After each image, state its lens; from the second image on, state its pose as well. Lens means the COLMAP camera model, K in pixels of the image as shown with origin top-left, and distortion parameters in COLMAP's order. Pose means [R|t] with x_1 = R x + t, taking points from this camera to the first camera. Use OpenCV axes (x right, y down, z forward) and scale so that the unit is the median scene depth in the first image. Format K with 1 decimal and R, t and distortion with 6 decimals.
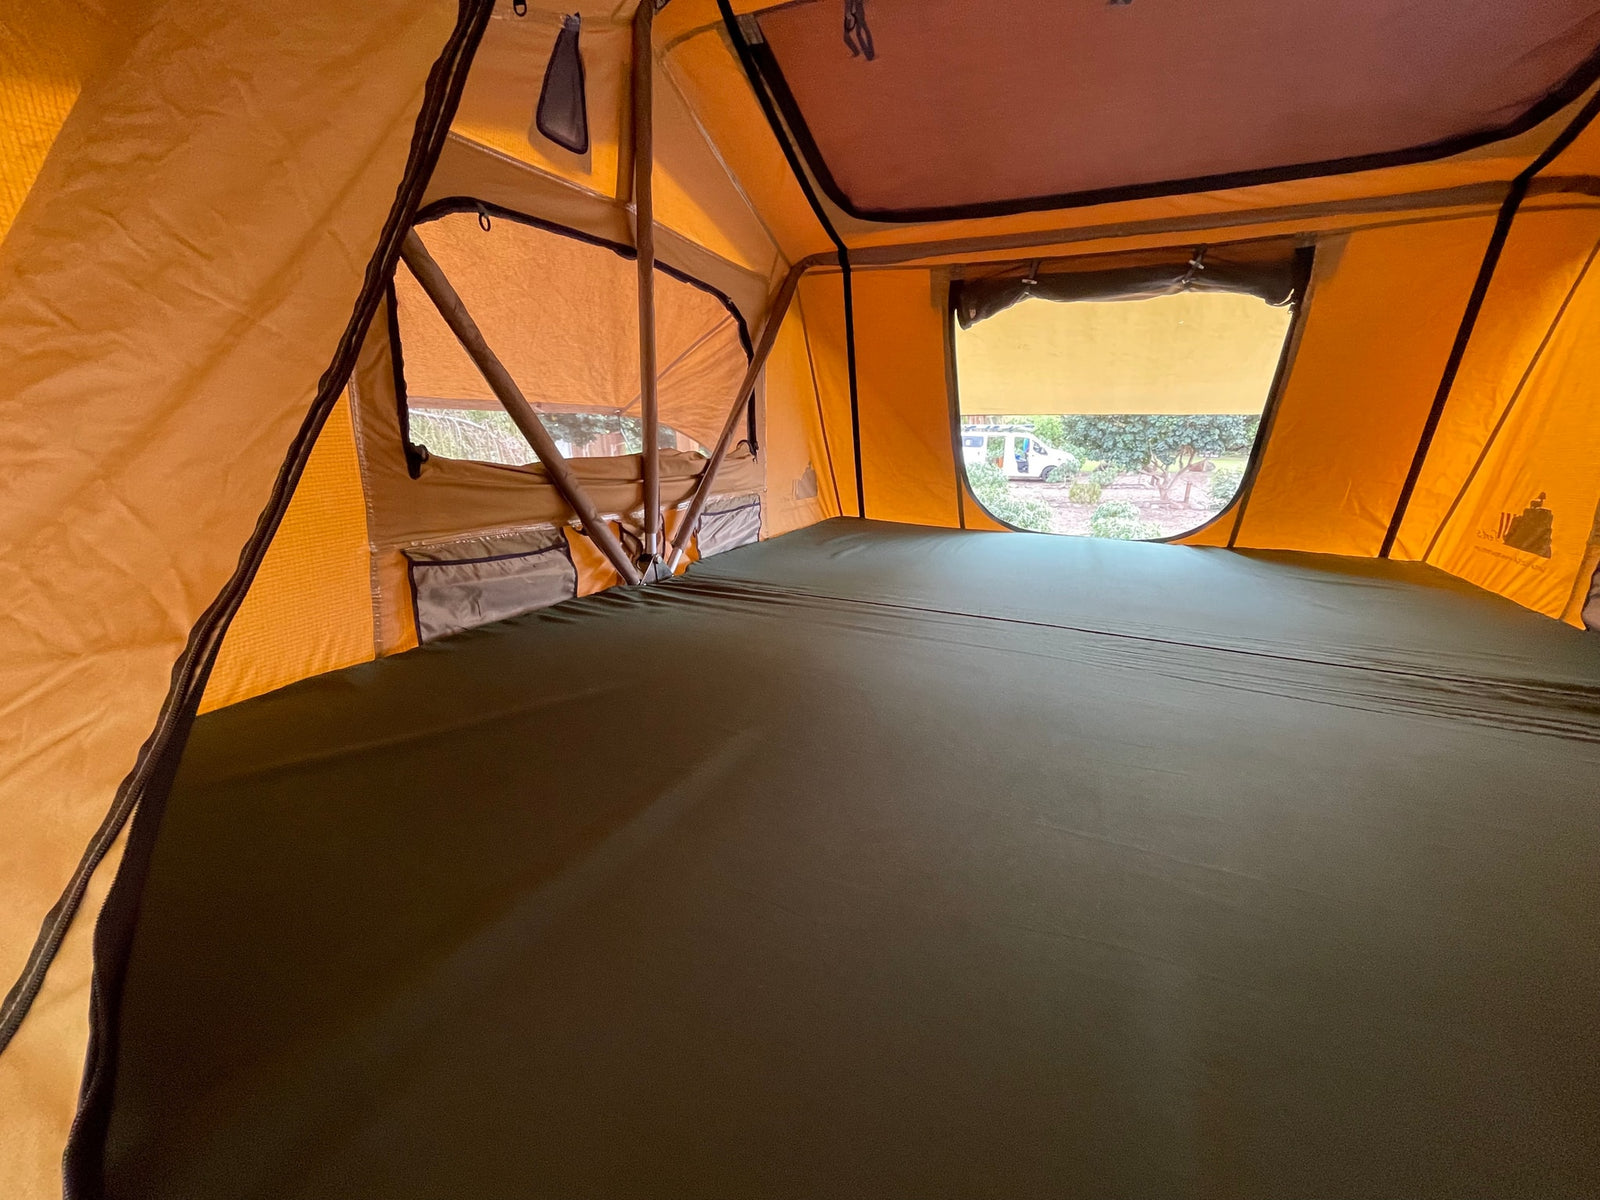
lens RADIAL K [[648.7, 0, 799.0], [0, 648.7, 601.4], [0, 0, 1]] dist [0.000387, 0.000268]
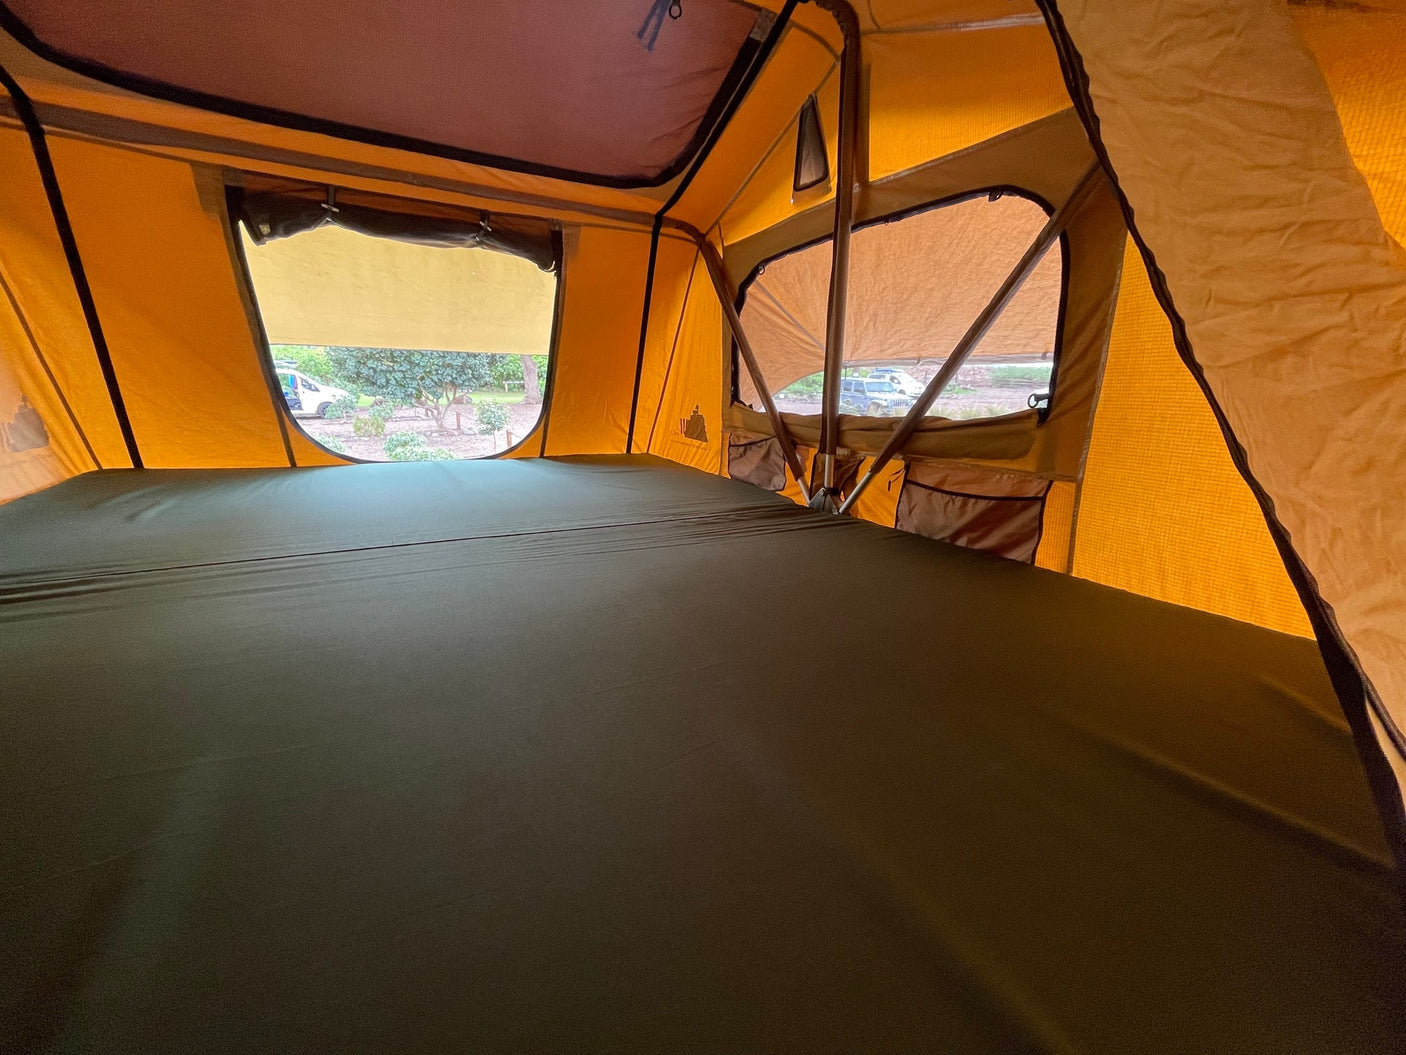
lens RADIAL K [[571.6, 0, 701.9], [0, 571.6, 524.9], [0, 0, 1]] dist [-0.001645, 0.000367]
pose [[0.588261, -0.193216, 0.785249, -0.067093], [0.187181, 0.977199, 0.100223, -0.004109], [-0.786710, 0.088027, 0.611015, 0.056700]]
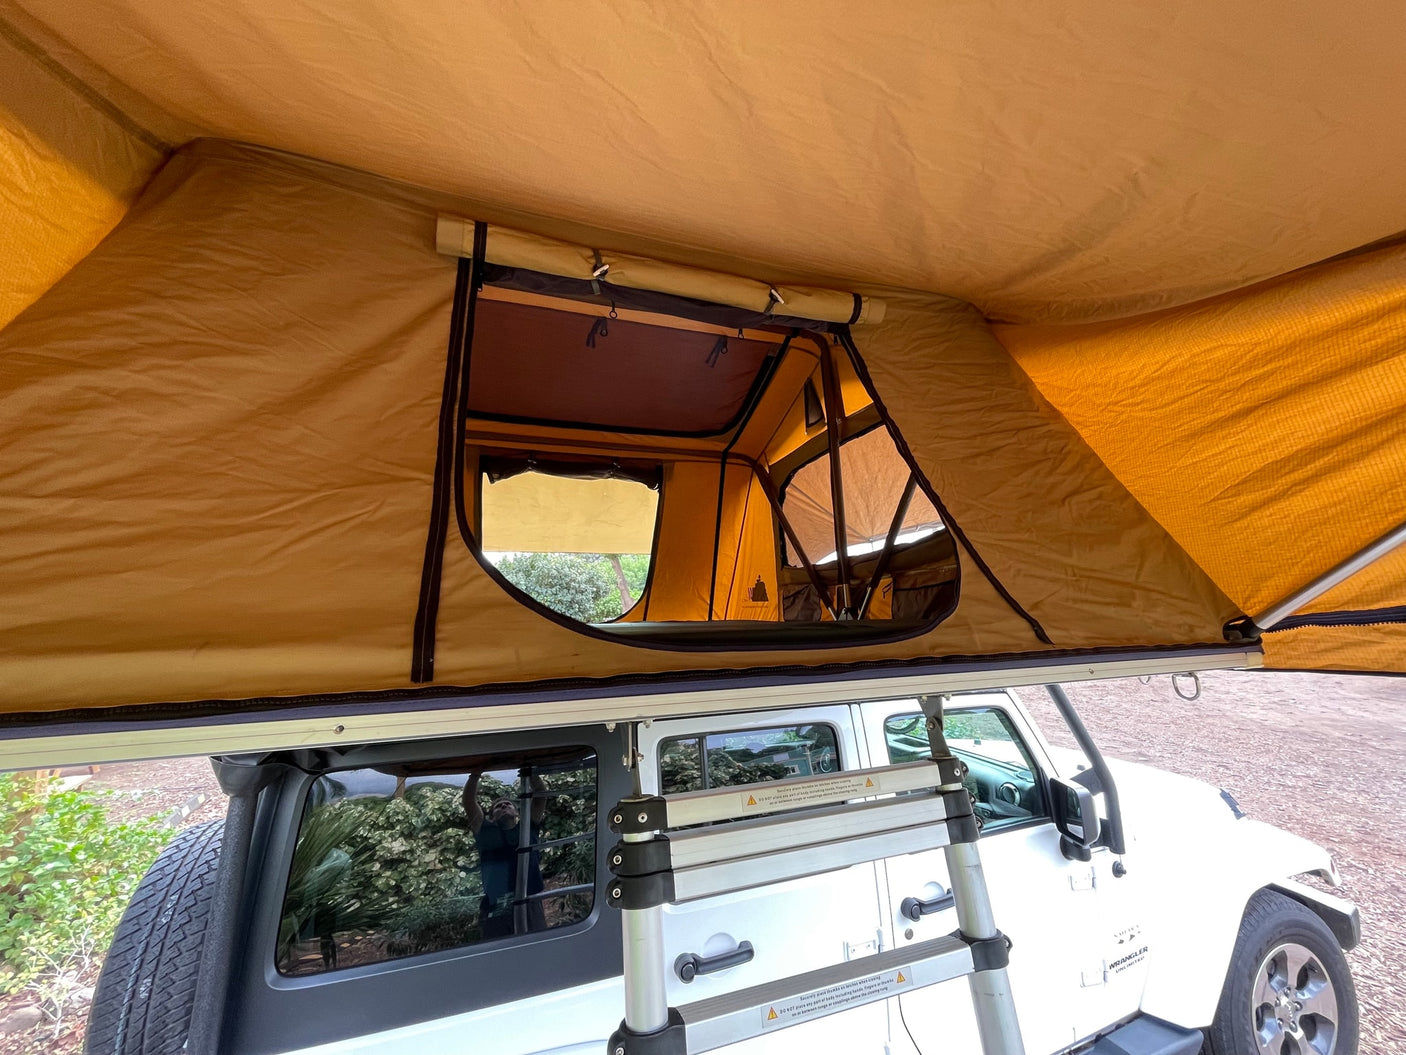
lens RADIAL K [[571.6, 0, 701.9], [0, 571.6, 524.9], [0, 0, 1]] dist [-0.001645, 0.000367]
pose [[0.705015, 0.083339, 0.704279, -0.287287], [0.210970, 0.923468, -0.320467, 0.178983], [-0.677086, 0.374516, 0.633477, -0.140346]]
